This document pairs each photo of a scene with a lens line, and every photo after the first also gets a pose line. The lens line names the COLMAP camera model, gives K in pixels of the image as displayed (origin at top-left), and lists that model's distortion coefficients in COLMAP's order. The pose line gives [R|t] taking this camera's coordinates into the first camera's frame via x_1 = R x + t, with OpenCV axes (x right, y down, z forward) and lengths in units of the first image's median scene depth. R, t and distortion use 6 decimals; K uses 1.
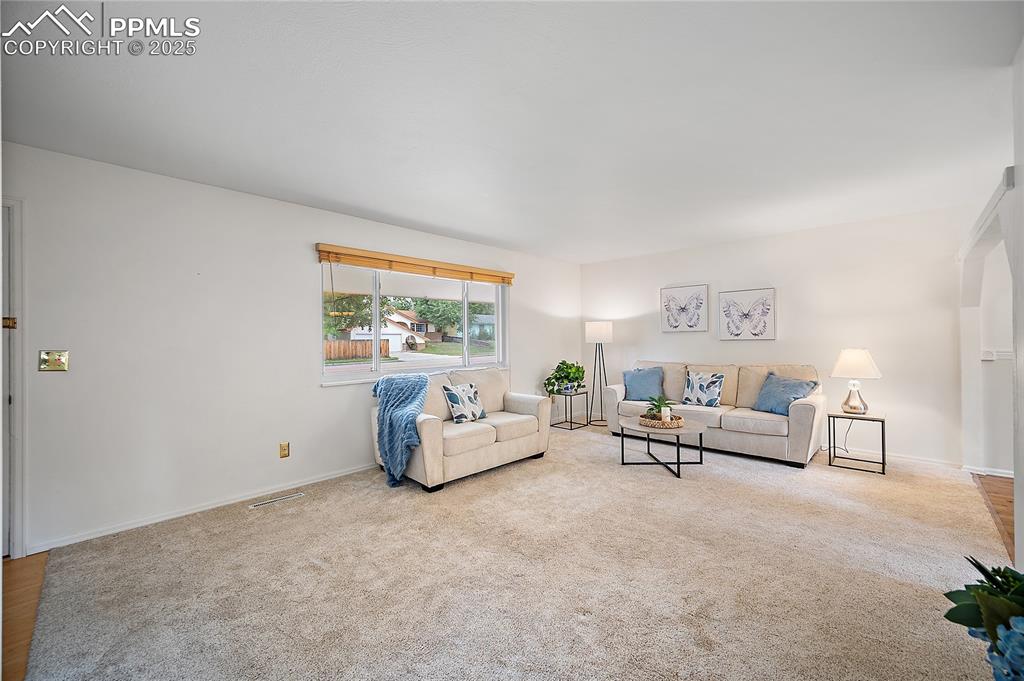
lens RADIAL K [[408.4, 0, 519.2], [0, 408.4, 337.6], [0, 0, 1]] dist [-0.004408, 0.001214]
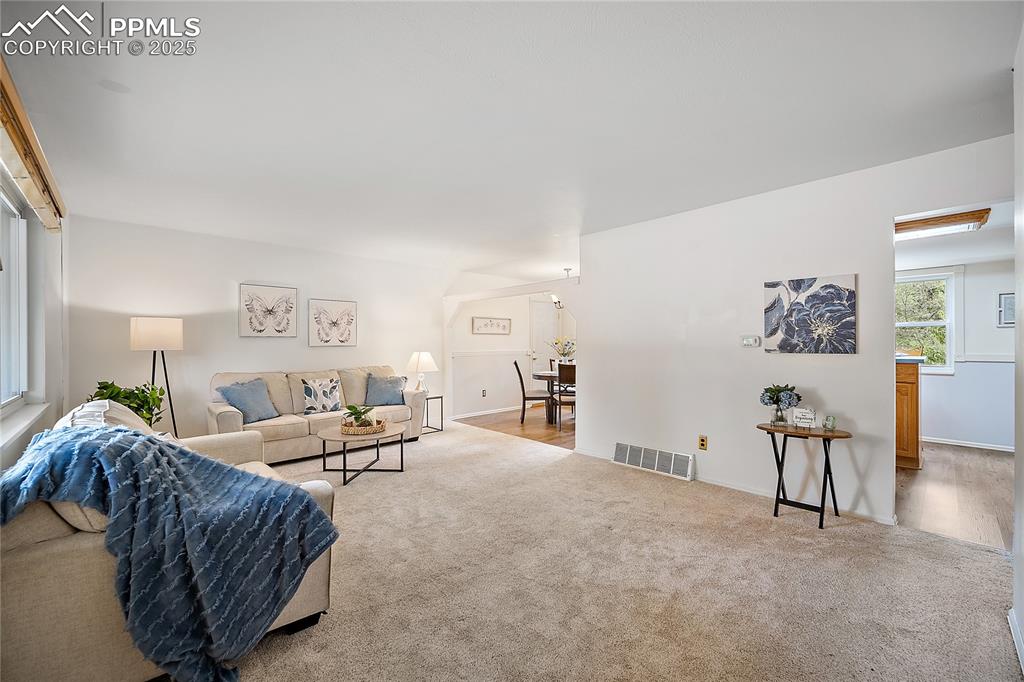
lens RADIAL K [[408.4, 0, 507.5], [0, 408.4, 341.9], [0, 0, 1]] dist [-0.004408, 0.001214]
pose [[0.062526, 0.016386, 0.997909, -0.507027], [-0.004918, 0.999858, -0.016110, 0.009500], [-0.998031, -0.003901, 0.062597, 0.483338]]
